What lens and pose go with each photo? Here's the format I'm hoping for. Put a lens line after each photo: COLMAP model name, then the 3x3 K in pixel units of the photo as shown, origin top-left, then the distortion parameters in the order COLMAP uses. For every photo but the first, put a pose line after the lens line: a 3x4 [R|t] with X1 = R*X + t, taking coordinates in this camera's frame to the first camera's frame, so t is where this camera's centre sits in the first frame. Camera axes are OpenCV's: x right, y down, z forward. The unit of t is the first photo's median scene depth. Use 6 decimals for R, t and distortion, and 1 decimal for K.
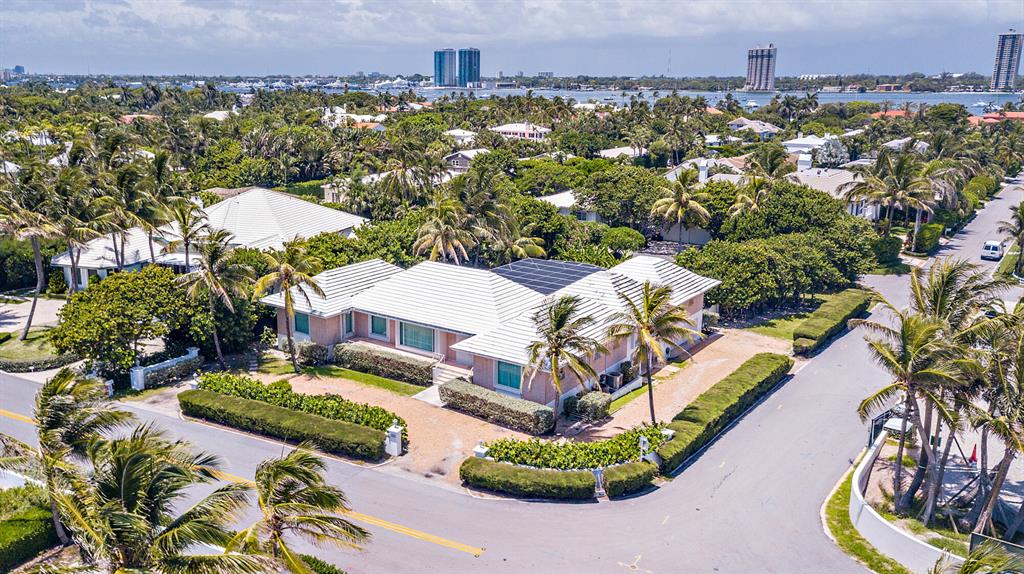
lens RADIAL K [[774.0, 0, 468.5], [0, 774.0, 285.9], [0, 0, 1]] dist [0.030684, 0.006687]
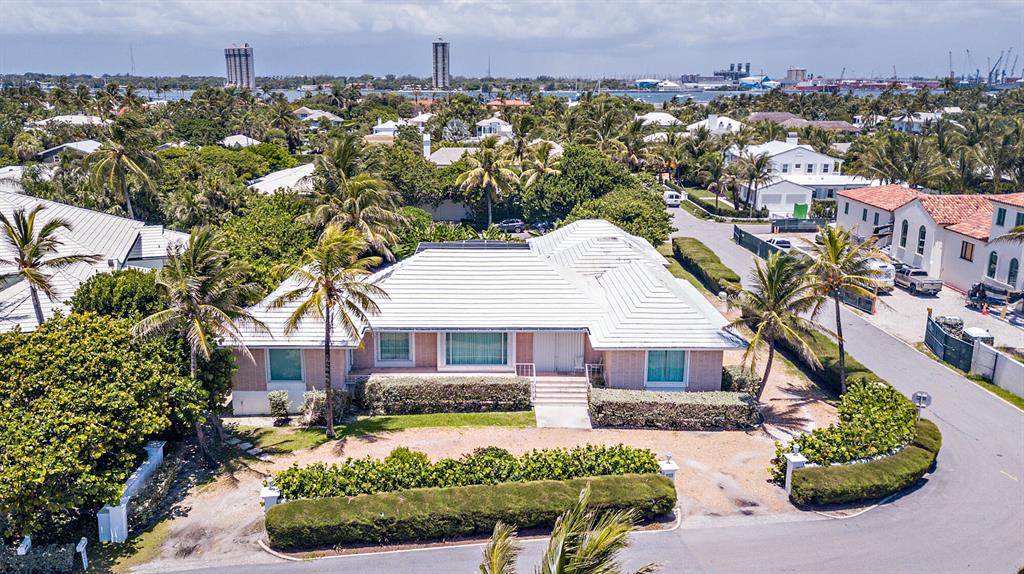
lens RADIAL K [[774.0, 0, 468.5], [0, 774.0, 285.9], [0, 0, 1]] dist [0.030684, 0.006687]
pose [[0.820138, -0.151357, 0.551784, -0.232843], [0.149541, 0.987559, 0.048622, -0.015212], [-0.552278, 0.042638, 0.832569, 0.189870]]
